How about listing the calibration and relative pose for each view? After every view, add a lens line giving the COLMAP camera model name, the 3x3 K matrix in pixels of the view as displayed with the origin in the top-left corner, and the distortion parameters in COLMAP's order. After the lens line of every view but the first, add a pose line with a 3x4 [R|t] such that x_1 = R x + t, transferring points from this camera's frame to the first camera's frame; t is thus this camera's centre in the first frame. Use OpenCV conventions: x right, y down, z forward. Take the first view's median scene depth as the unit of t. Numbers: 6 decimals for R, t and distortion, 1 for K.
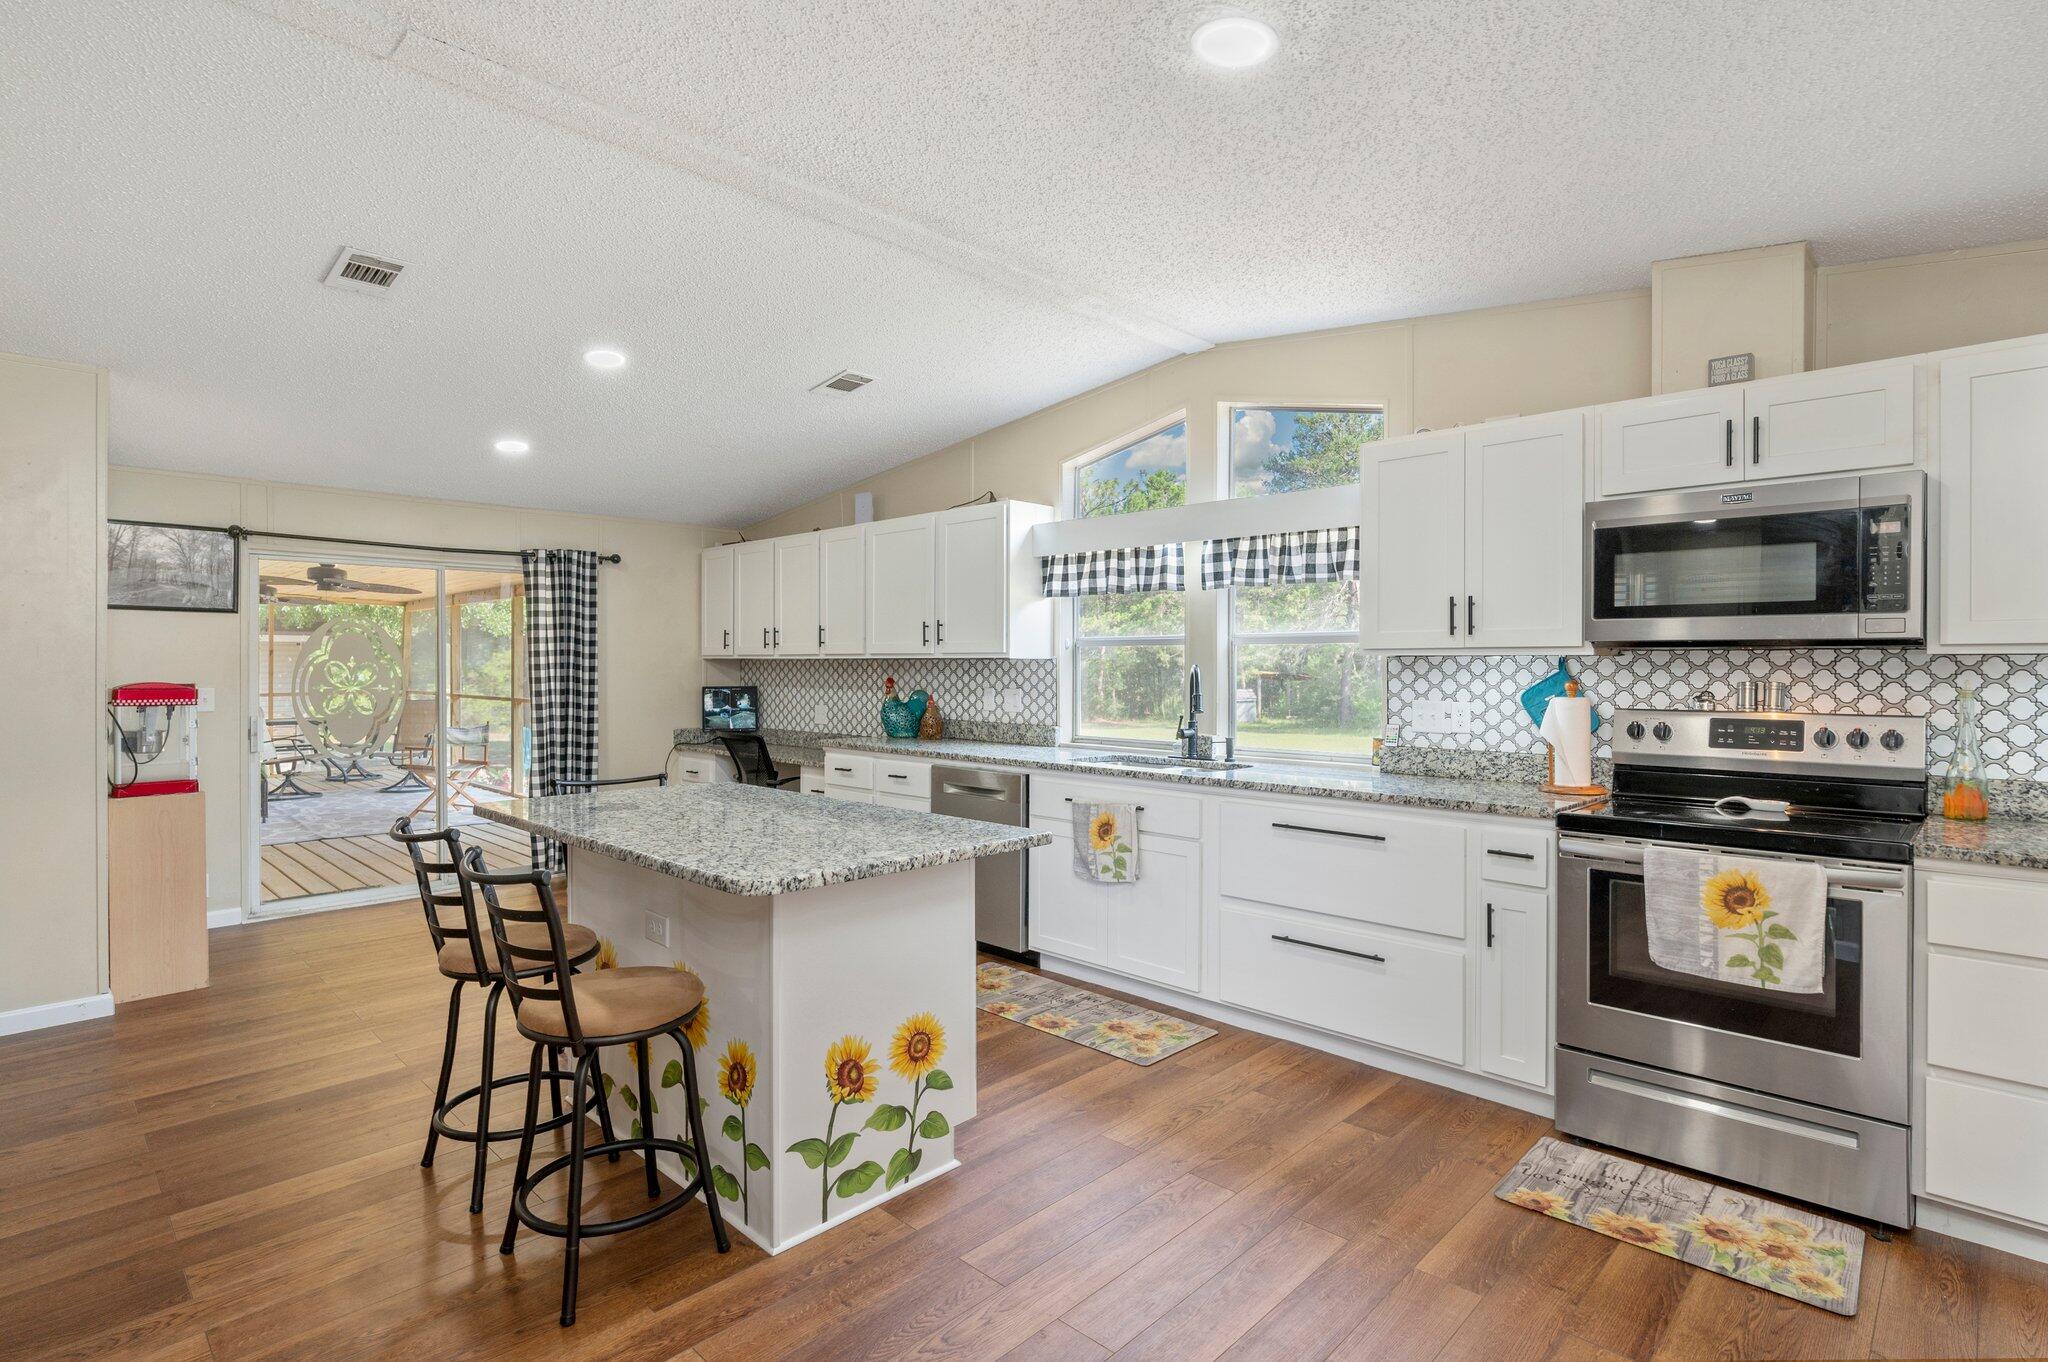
lens RADIAL K [[1015.7, 0, 1018.6], [0, 1015.7, 670.2], [0, 0, 1]] dist [0.003262, -0.000050]
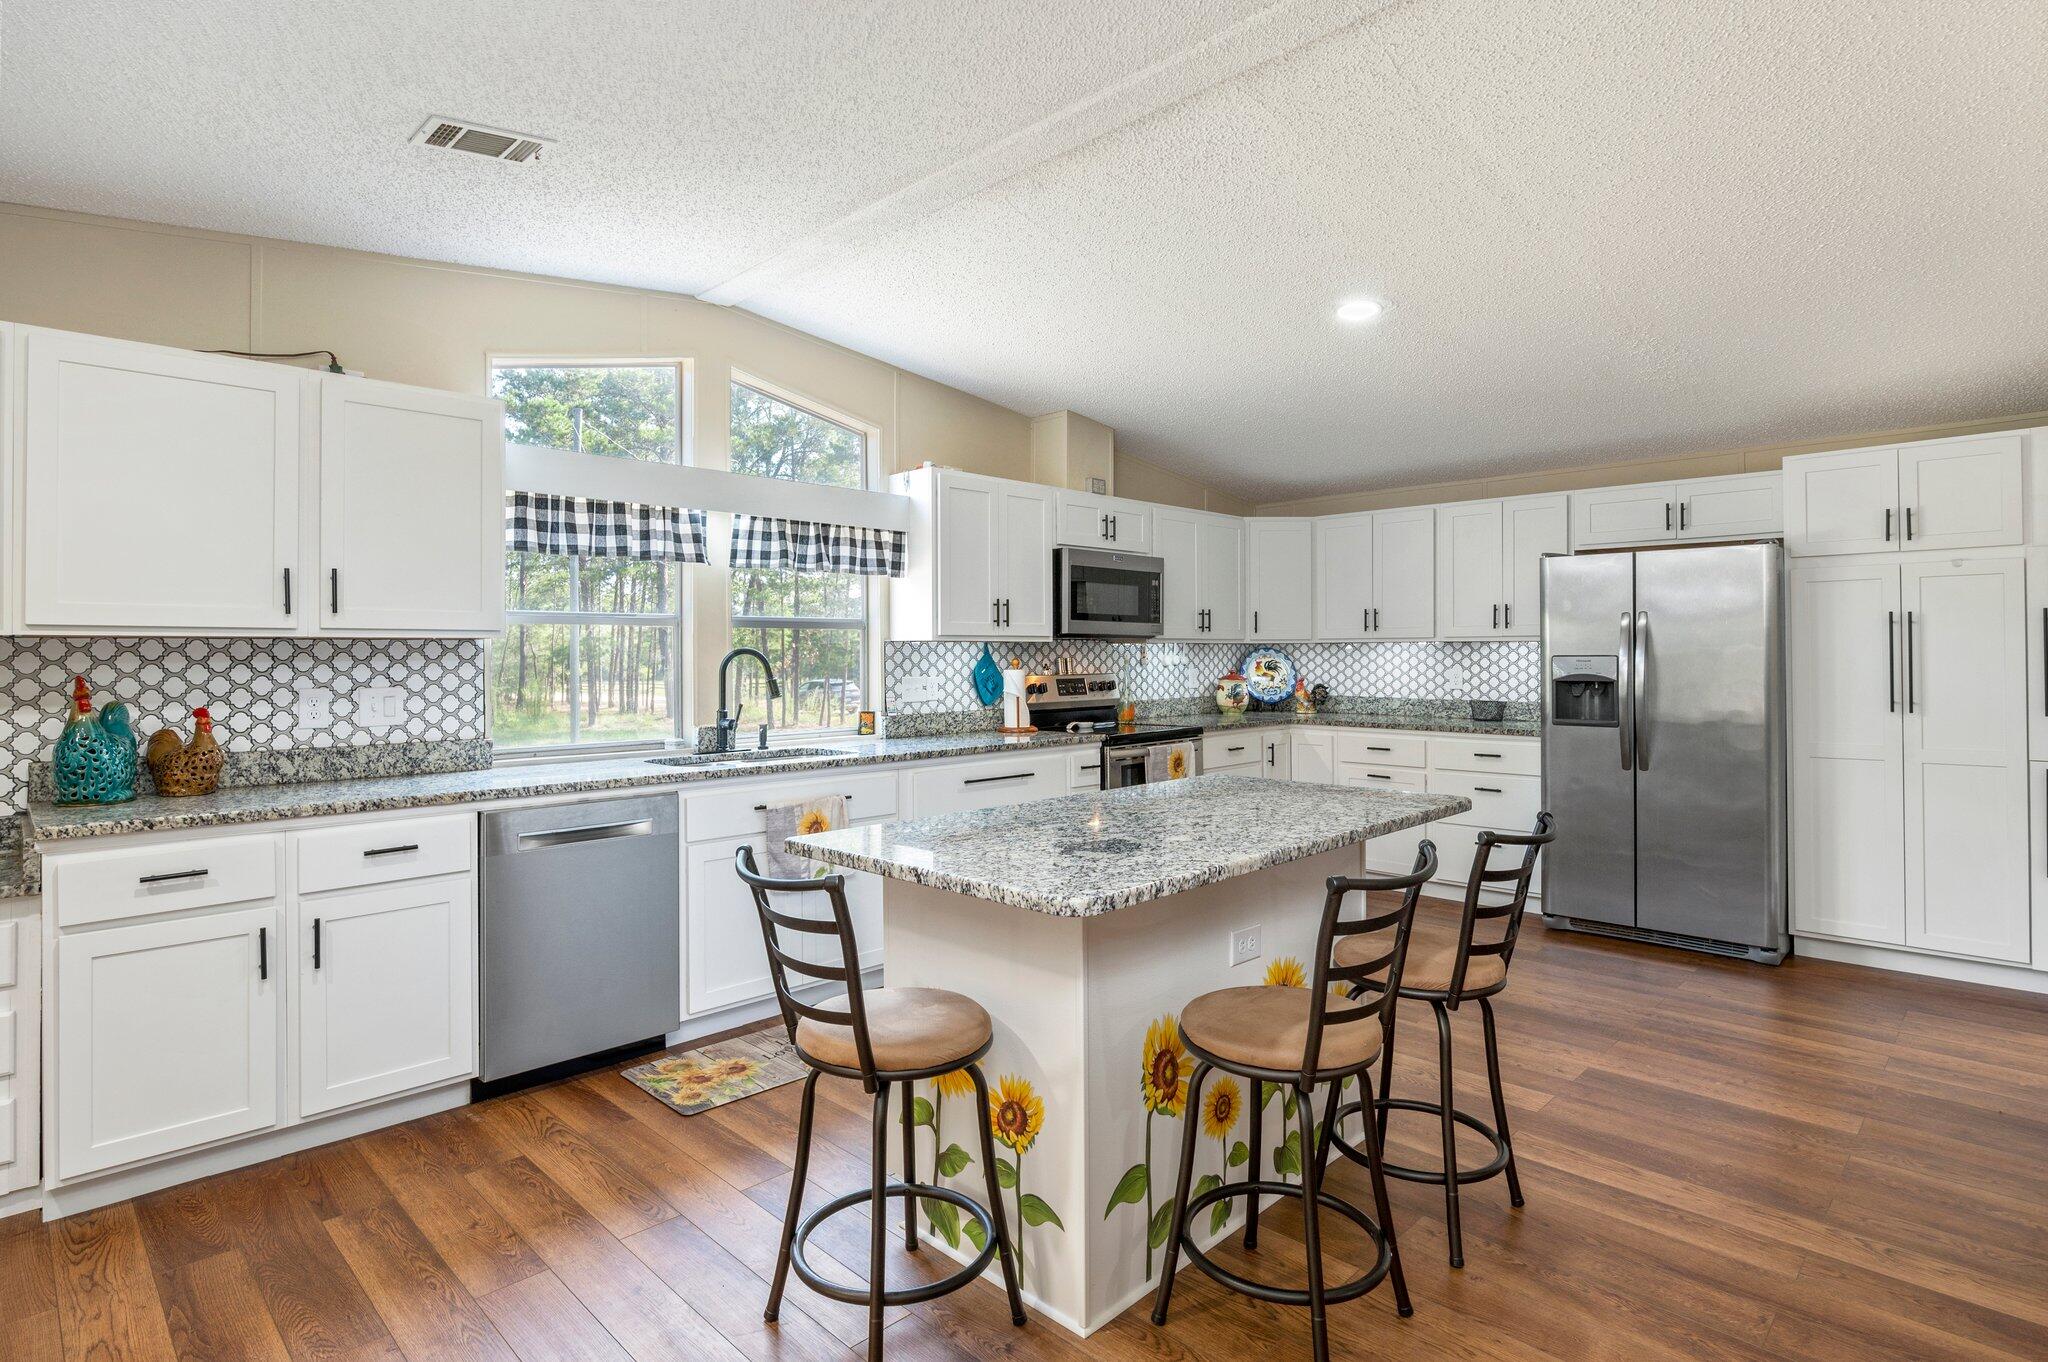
lens RADIAL K [[1044.1, 0, 1006.3], [0, 1044.1, 644.4], [0, 0, 1]] dist [-0.042239, -0.000865]
pose [[0.010439, 0.002307, 0.999943, -0.744454], [0.005321, 0.999983, -0.002363, -0.005390], [-0.999931, 0.005346, 0.010427, 0.730300]]
